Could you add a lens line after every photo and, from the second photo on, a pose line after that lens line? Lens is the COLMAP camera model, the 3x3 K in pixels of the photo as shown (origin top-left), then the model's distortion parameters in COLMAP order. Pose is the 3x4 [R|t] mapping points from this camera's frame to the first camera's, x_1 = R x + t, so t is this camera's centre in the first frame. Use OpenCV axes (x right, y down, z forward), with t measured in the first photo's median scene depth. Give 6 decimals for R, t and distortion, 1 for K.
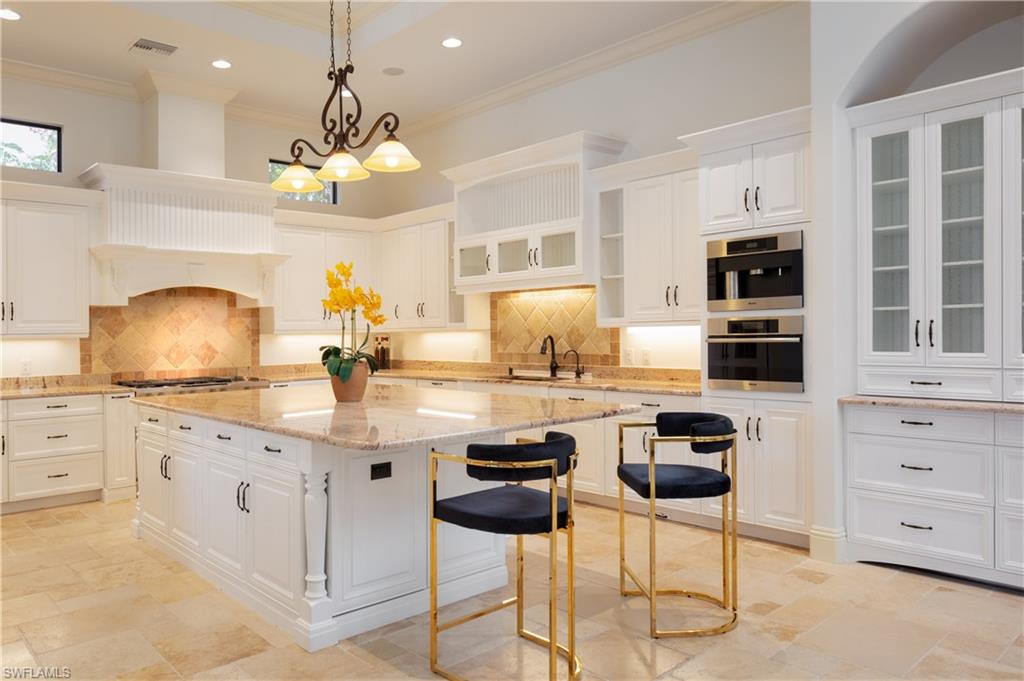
lens RADIAL K [[657.7, 0, 512.8], [0, 657.7, 340.4], [0, 0, 1]] dist [-0.006819, -0.003865]
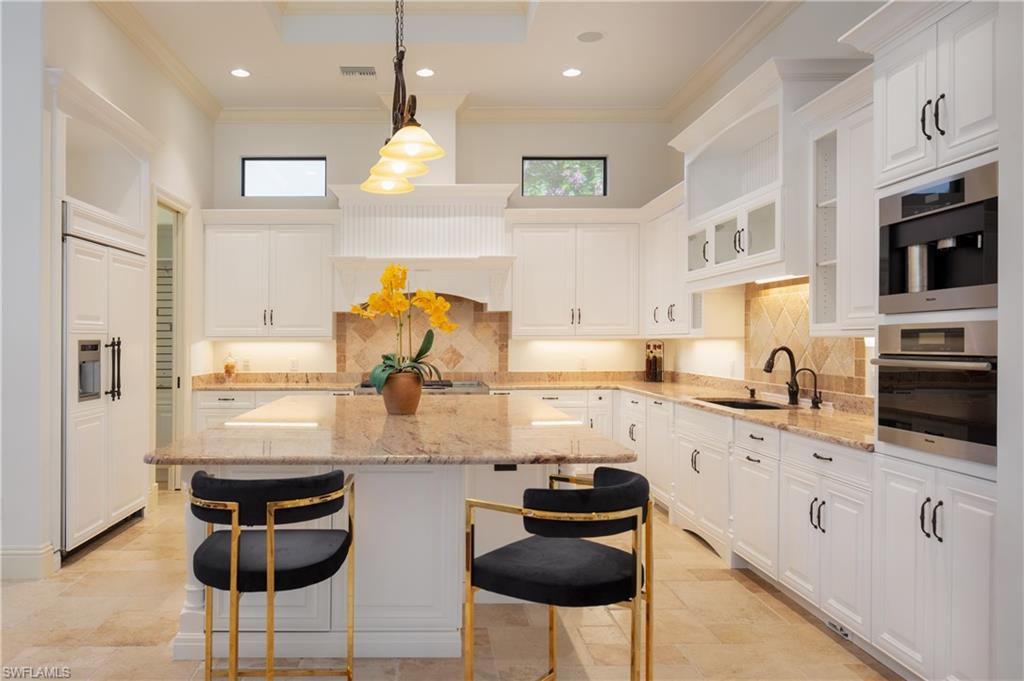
lens RADIAL K [[723.5, 0, 511.9], [0, 723.5, 339.2], [0, 0, 1]] dist [-0.008995, -0.000546]
pose [[0.778336, 0.014521, -0.627680, 0.352979], [-0.019383, 0.999812, -0.000905, -0.010436], [0.627549, 0.012870, 0.778471, 0.209110]]
